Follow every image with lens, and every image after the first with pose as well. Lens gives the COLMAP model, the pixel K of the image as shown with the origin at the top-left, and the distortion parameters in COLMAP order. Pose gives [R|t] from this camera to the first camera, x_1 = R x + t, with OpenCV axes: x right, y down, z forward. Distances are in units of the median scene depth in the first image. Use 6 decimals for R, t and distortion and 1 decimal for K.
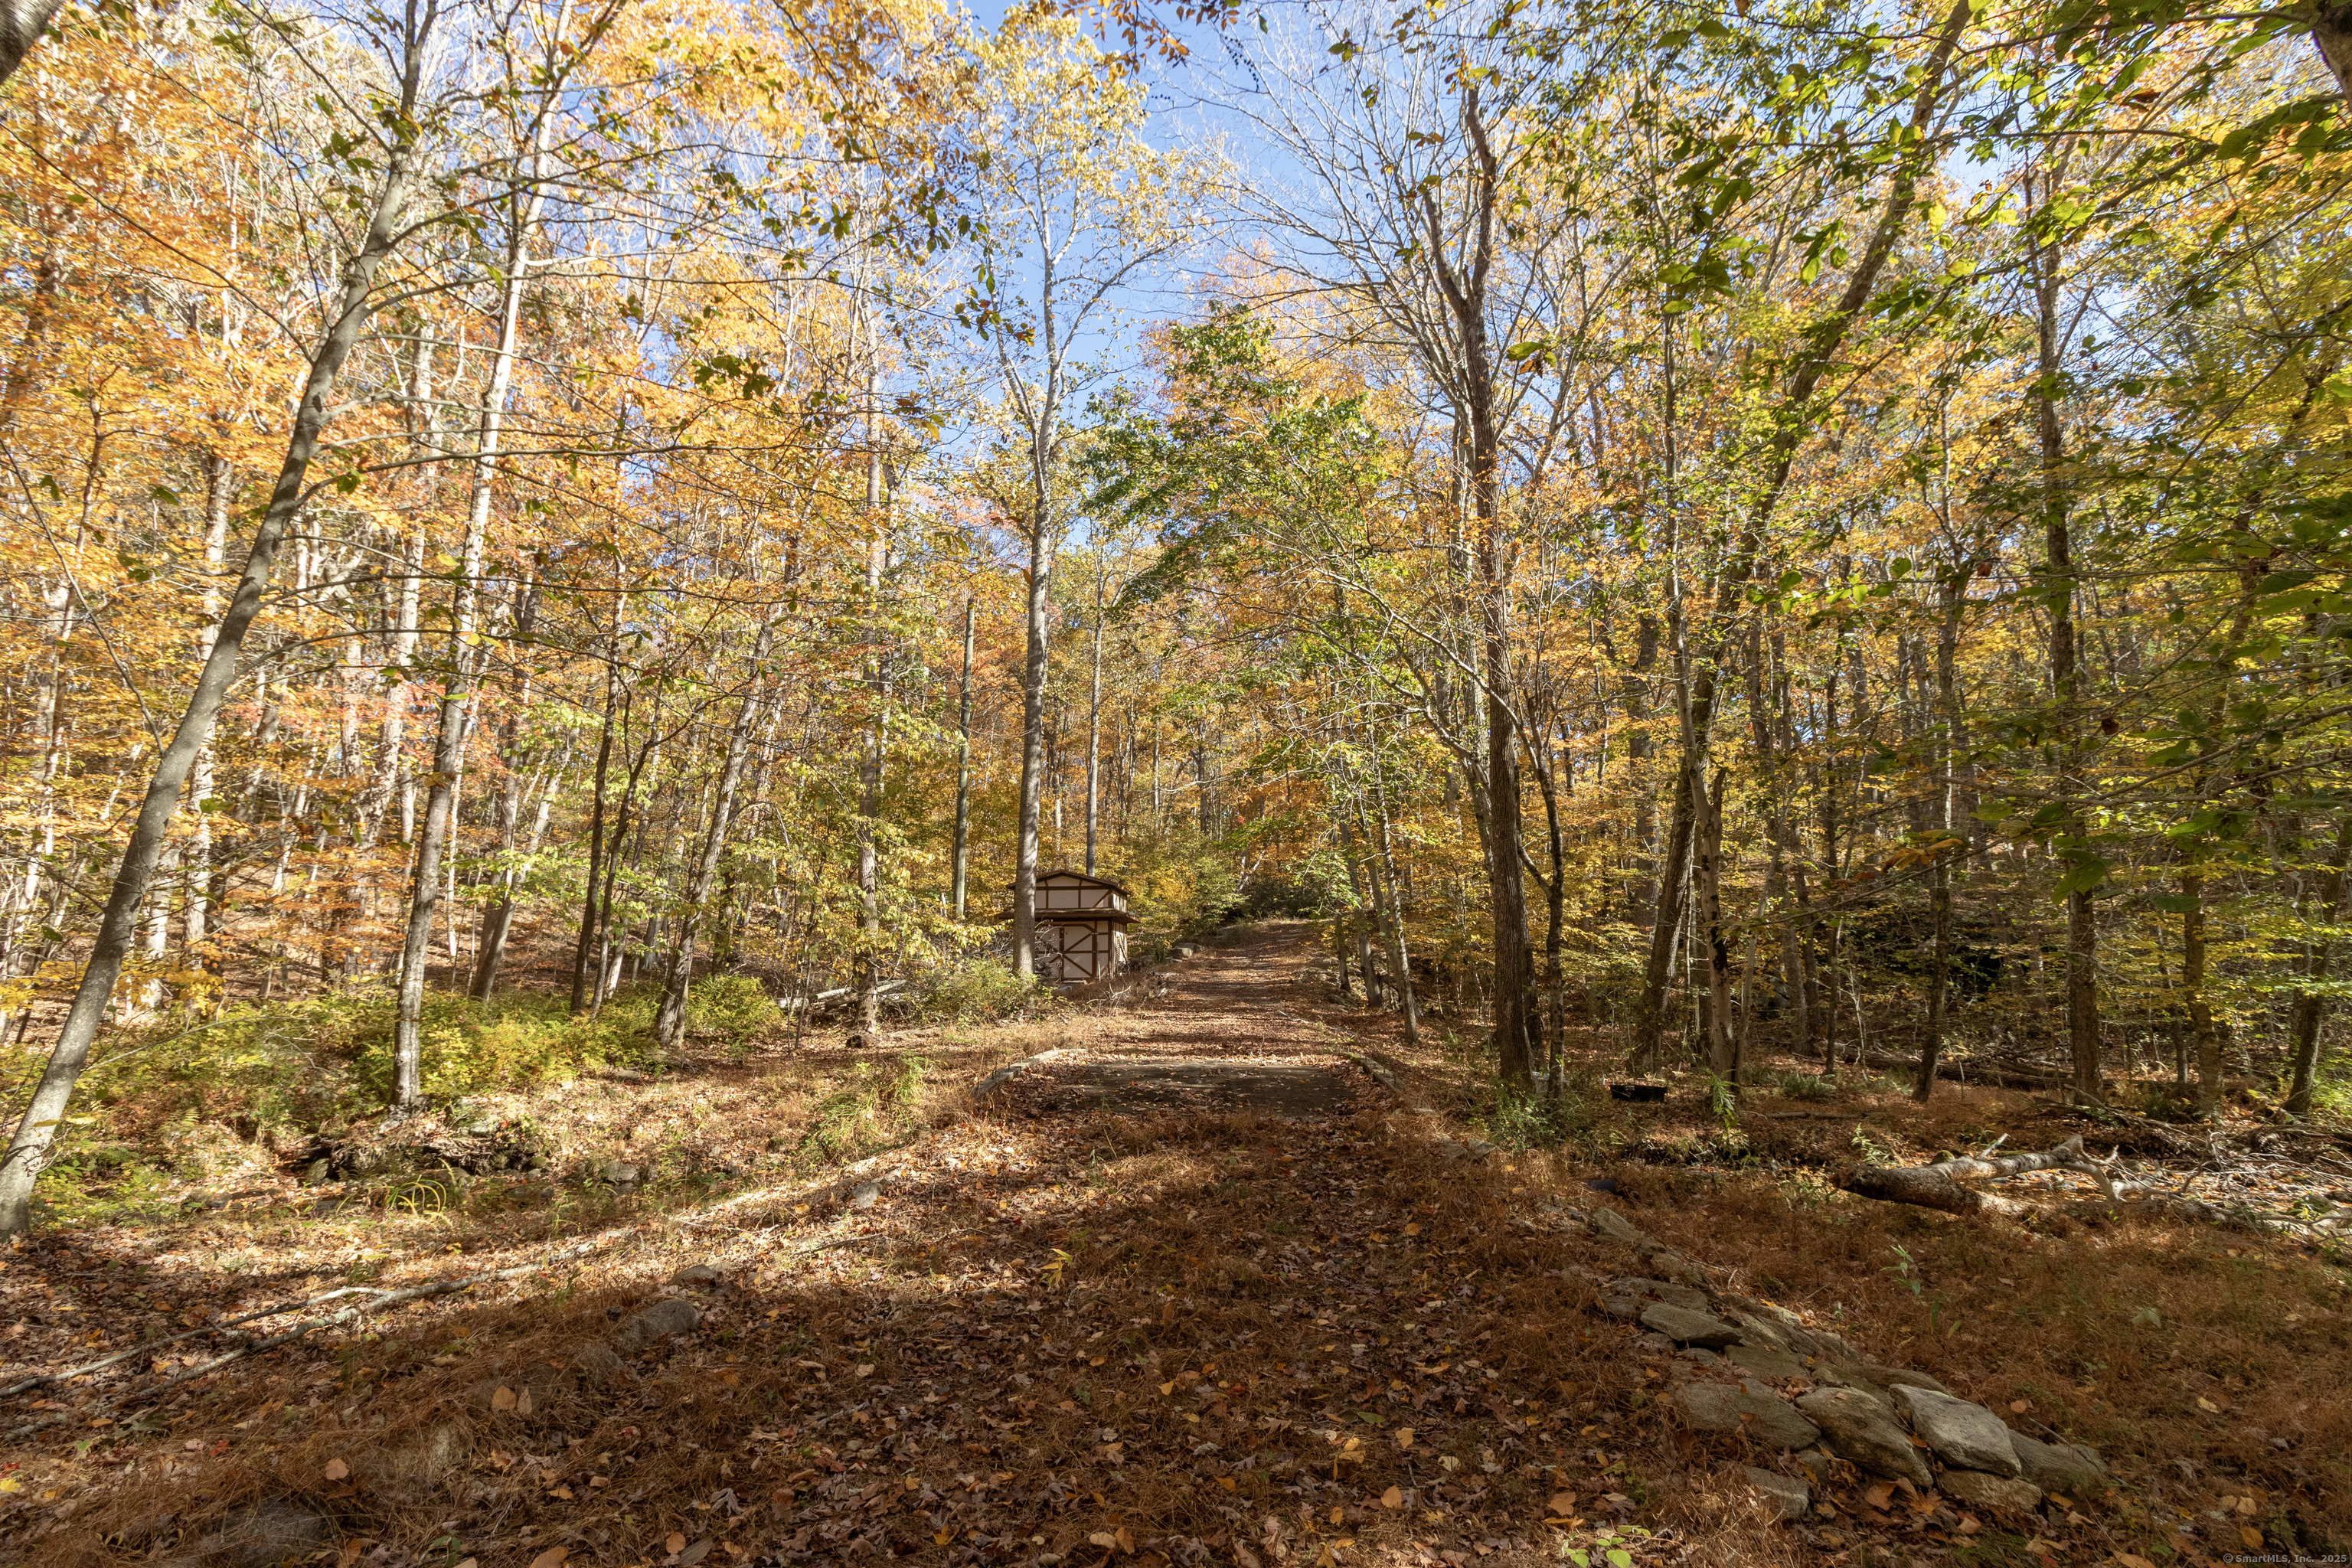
lens RADIAL K [[1039.1, 0, 1212.9], [0, 1039.1, 789.9], [0, 0, 1]] dist [0.017542, 0.000098]
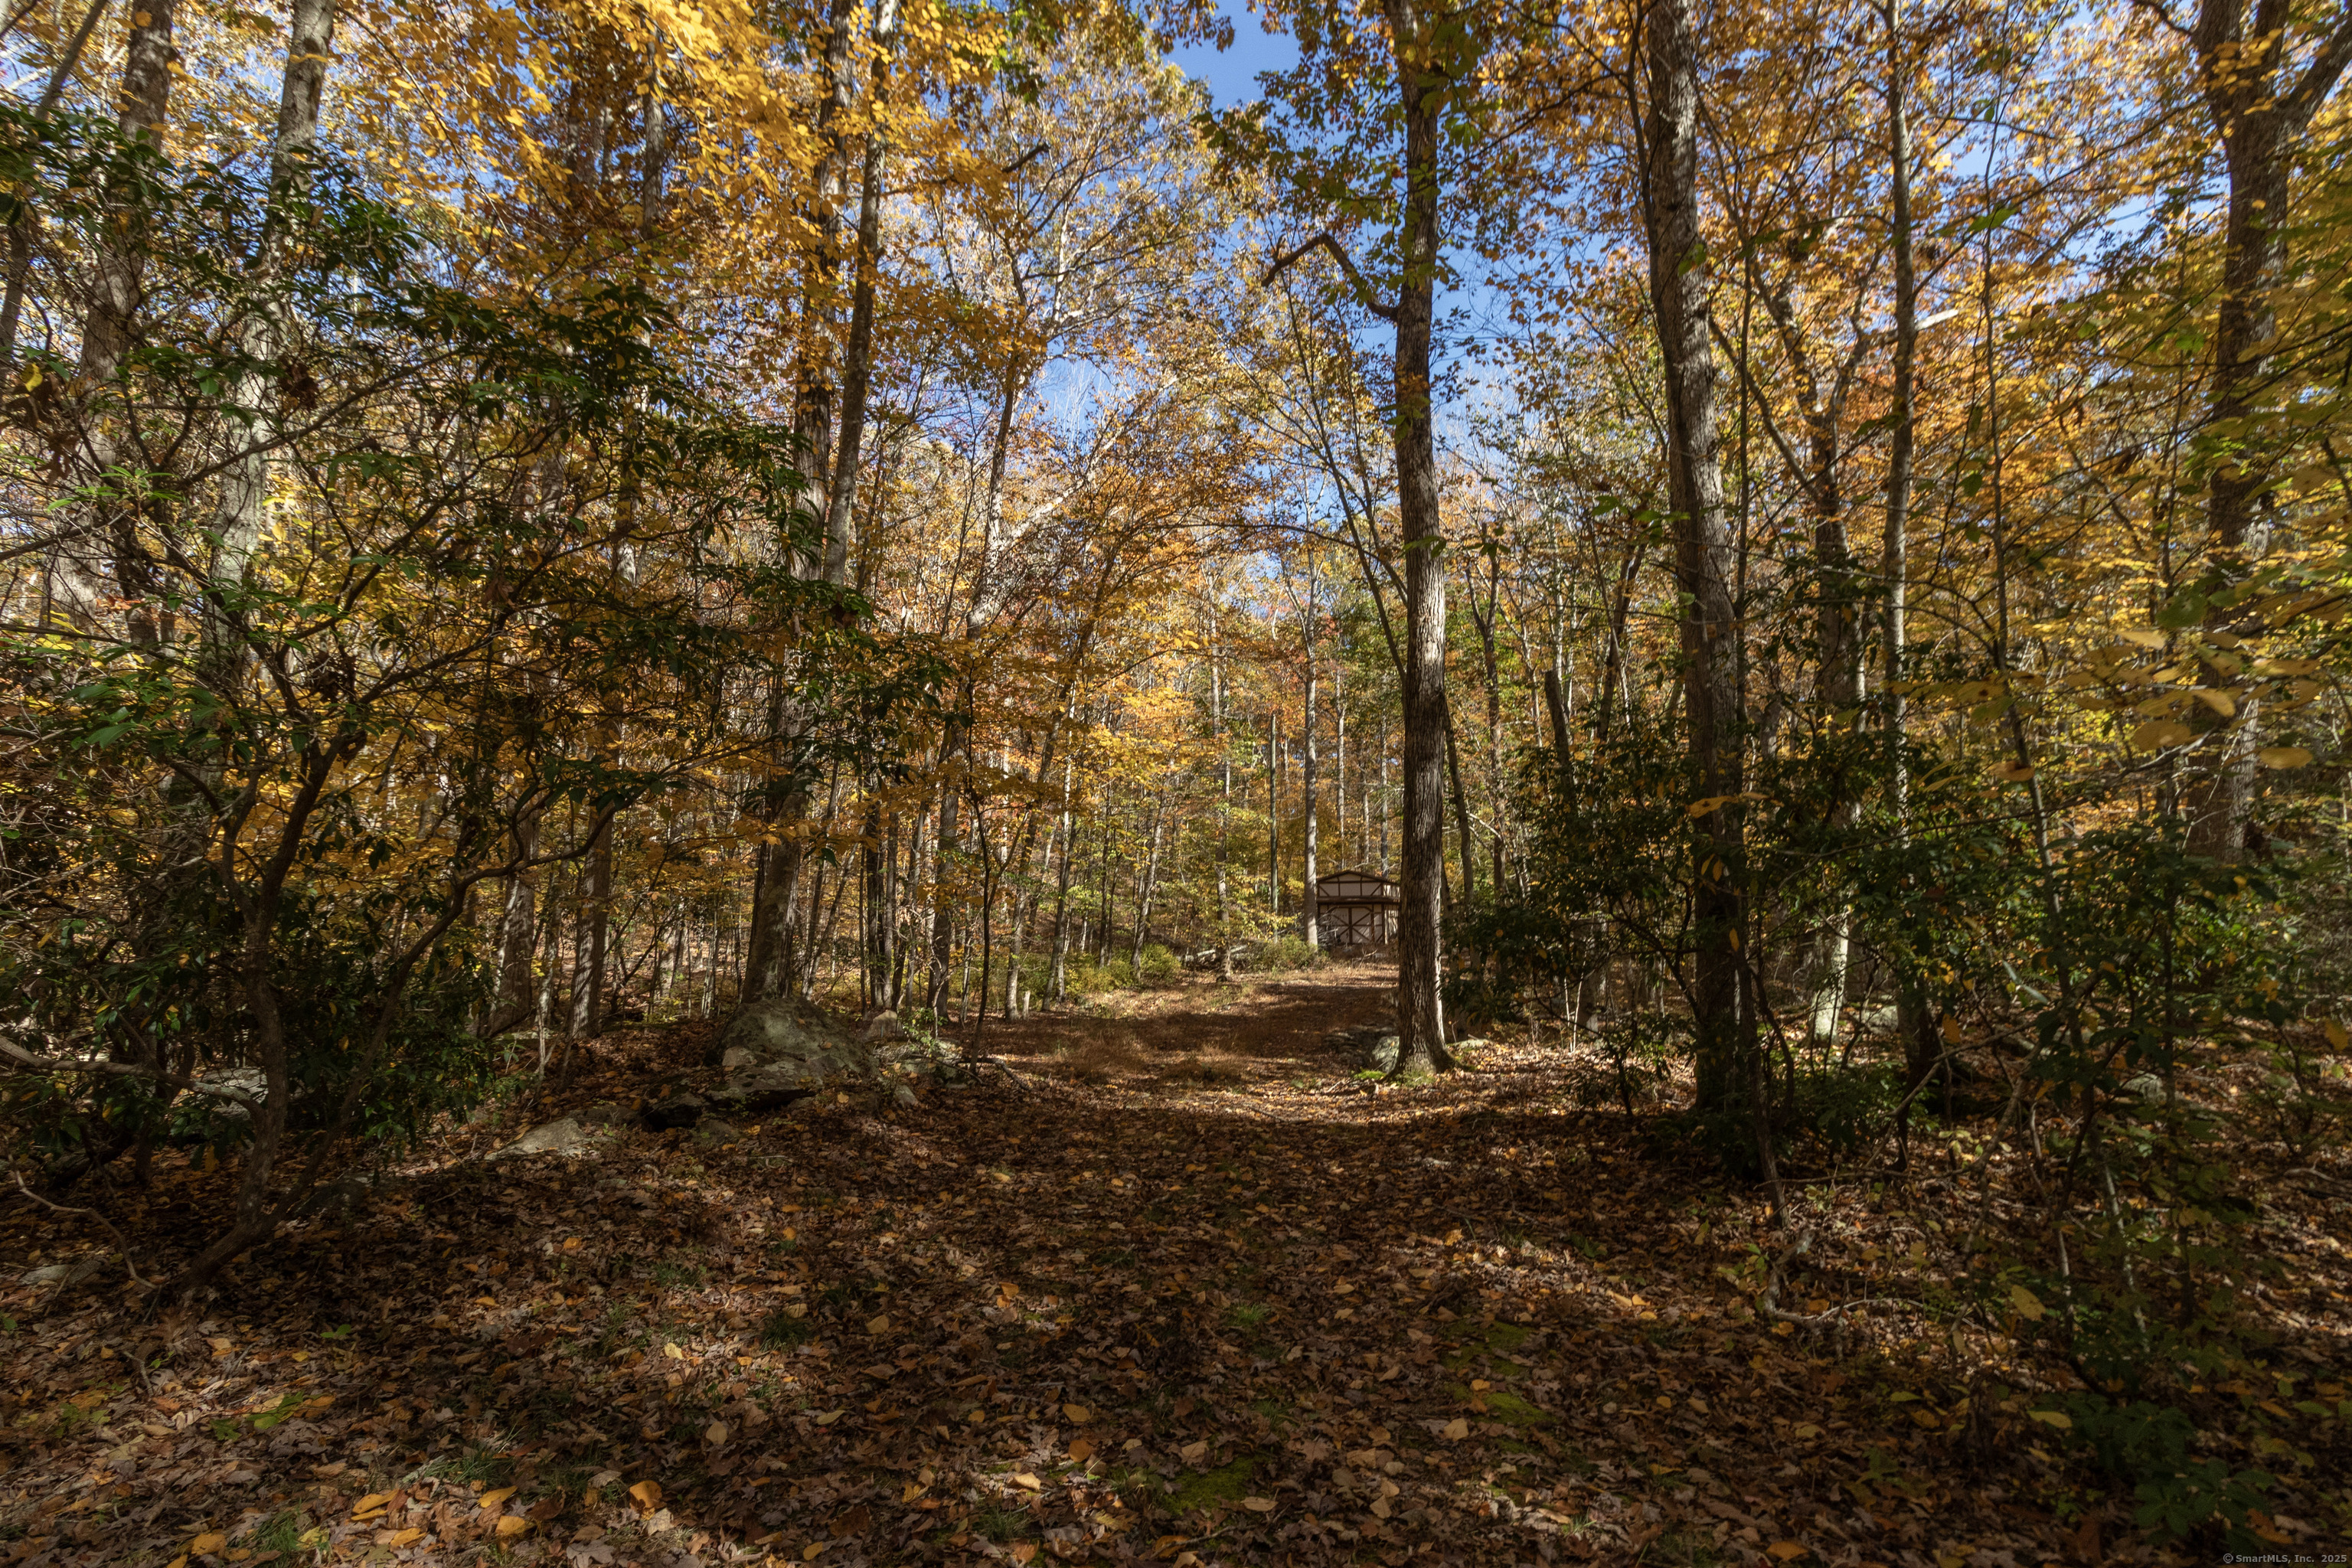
lens RADIAL K [[1039.1, 0, 1212.9], [0, 1039.1, 789.9], [0, 0, 1]] dist [0.017542, 0.000098]
pose [[0.949802, -0.039188, -0.310388, 0.145131], [0.049530, 0.998447, 0.025506, -0.089722], [0.308907, -0.039599, 0.950268, -0.470475]]
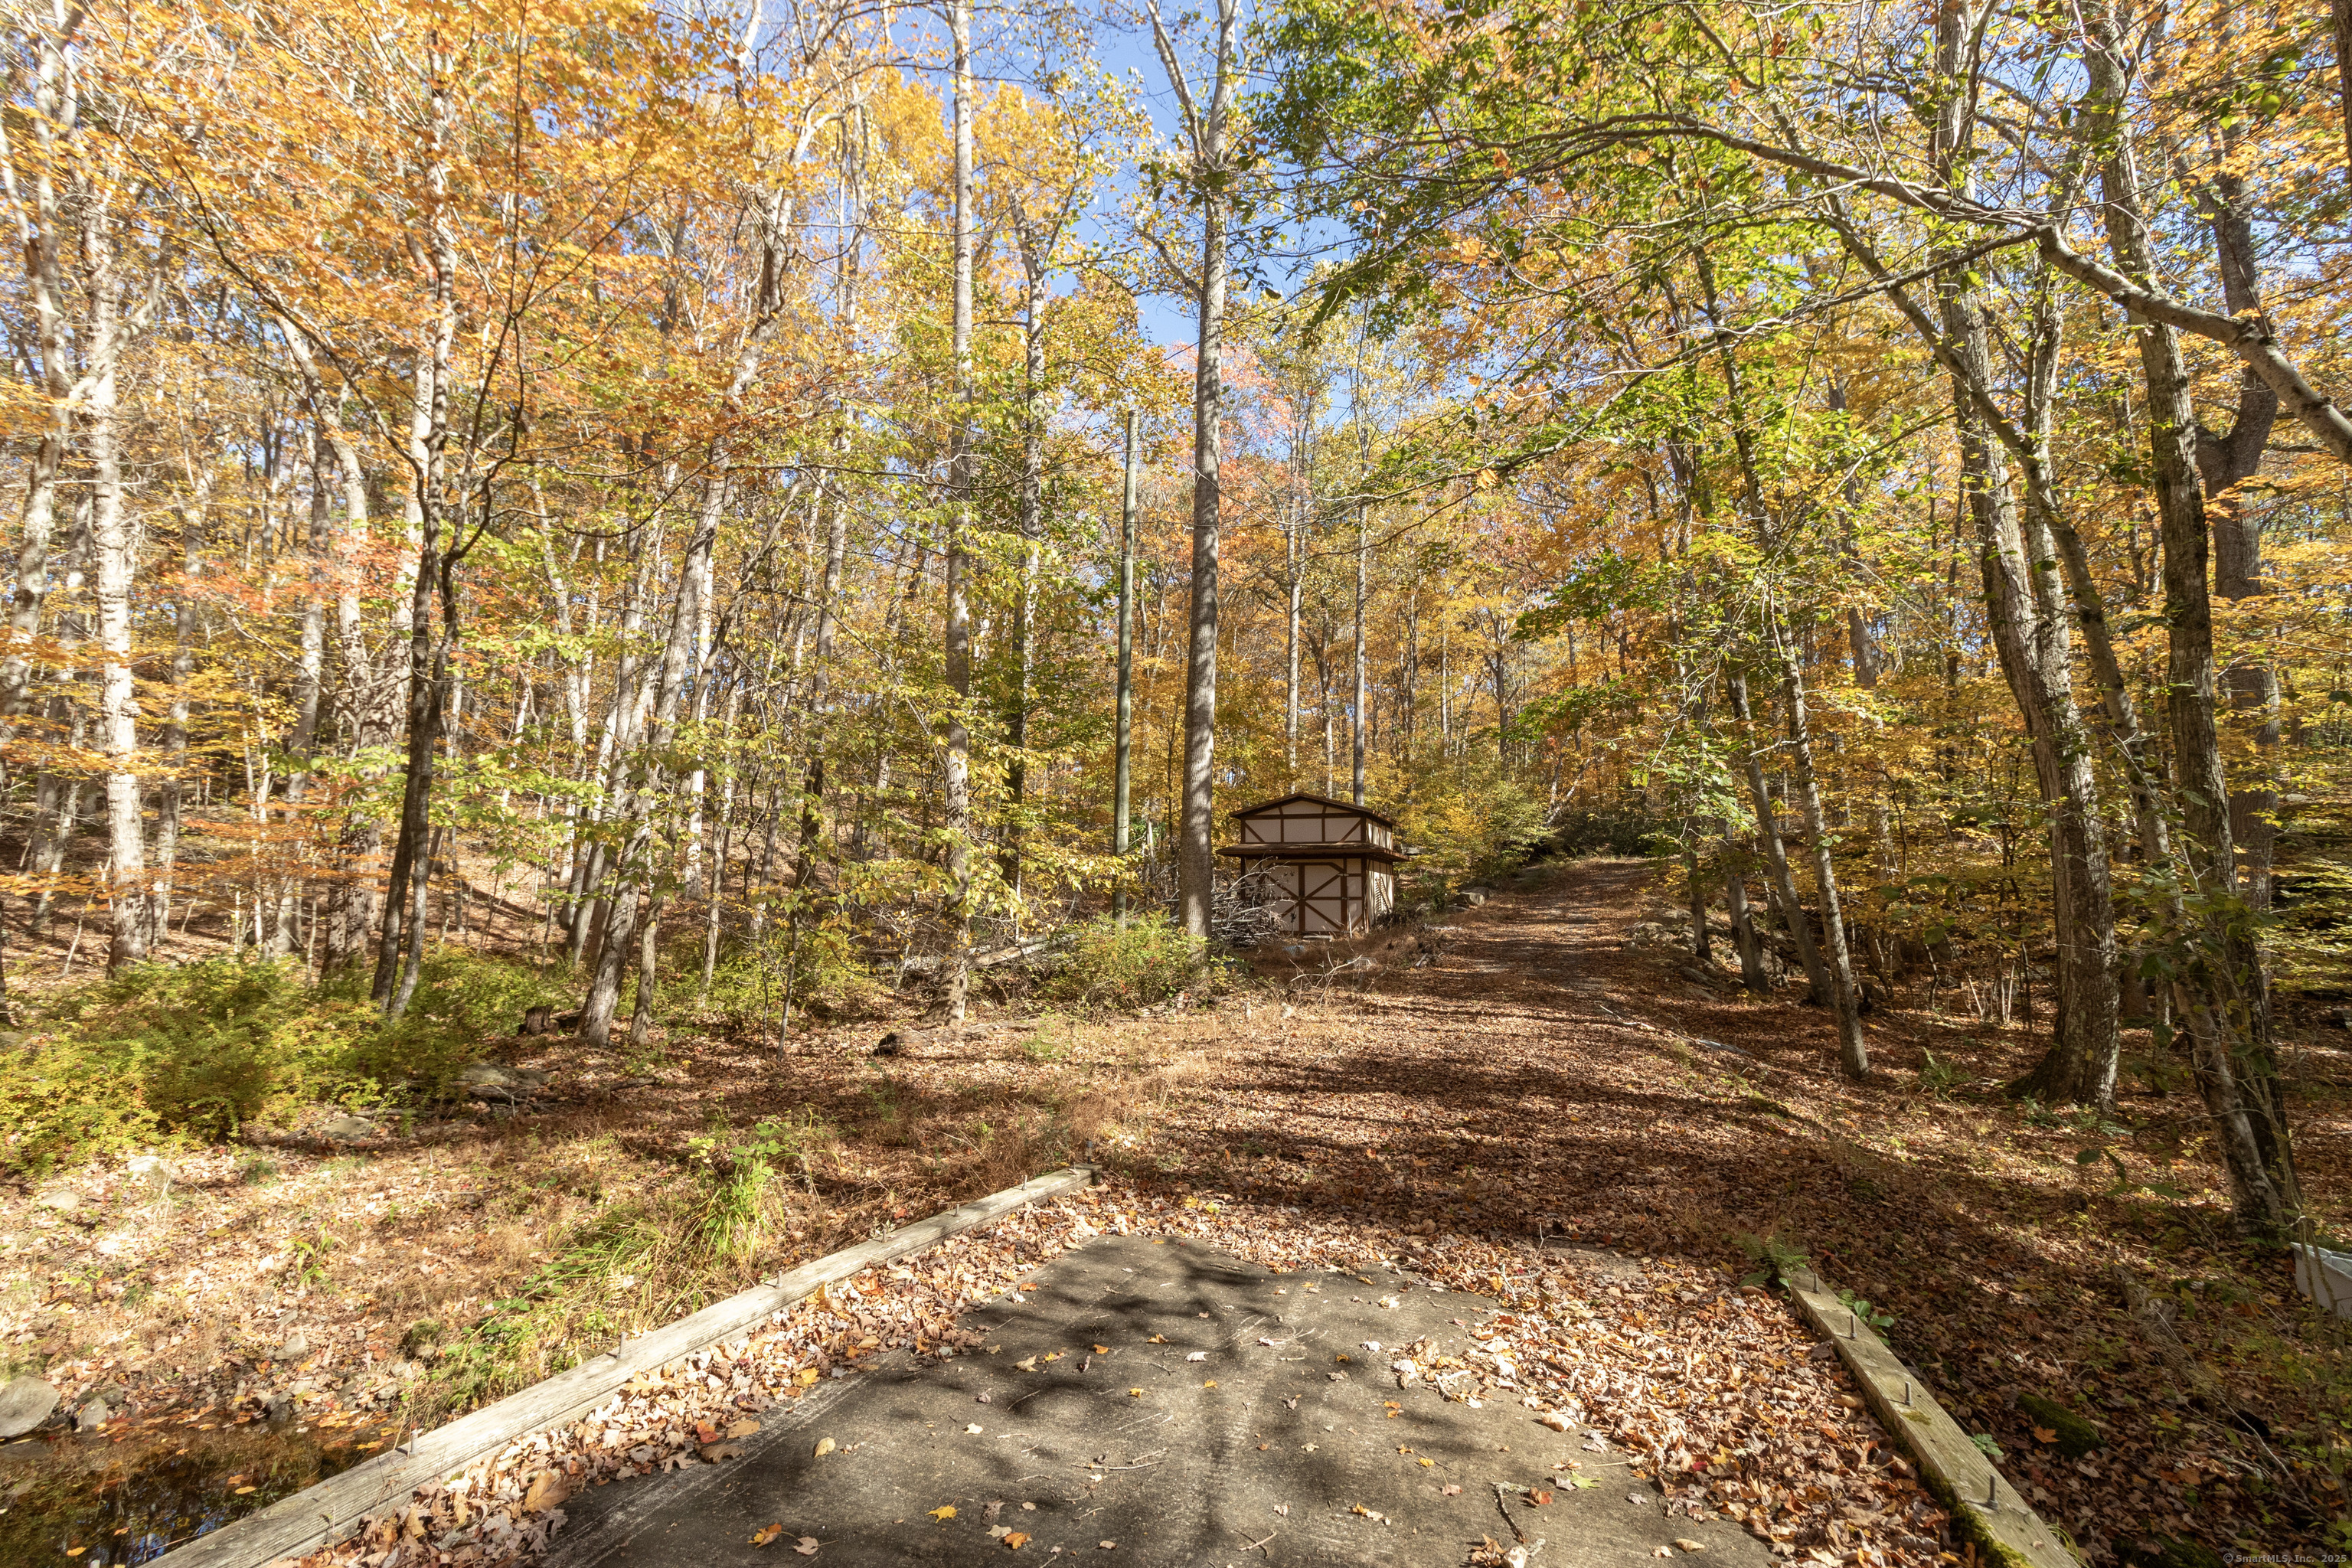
lens RADIAL K [[1039.1, 0, 1212.9], [0, 1039.1, 789.9], [0, 0, 1]] dist [0.017542, 0.000098]
pose [[0.957128, -0.019610, -0.288999, 0.018877], [0.036483, 0.997922, 0.053112, 0.035651], [0.287357, -0.061379, 0.955855, 0.278666]]
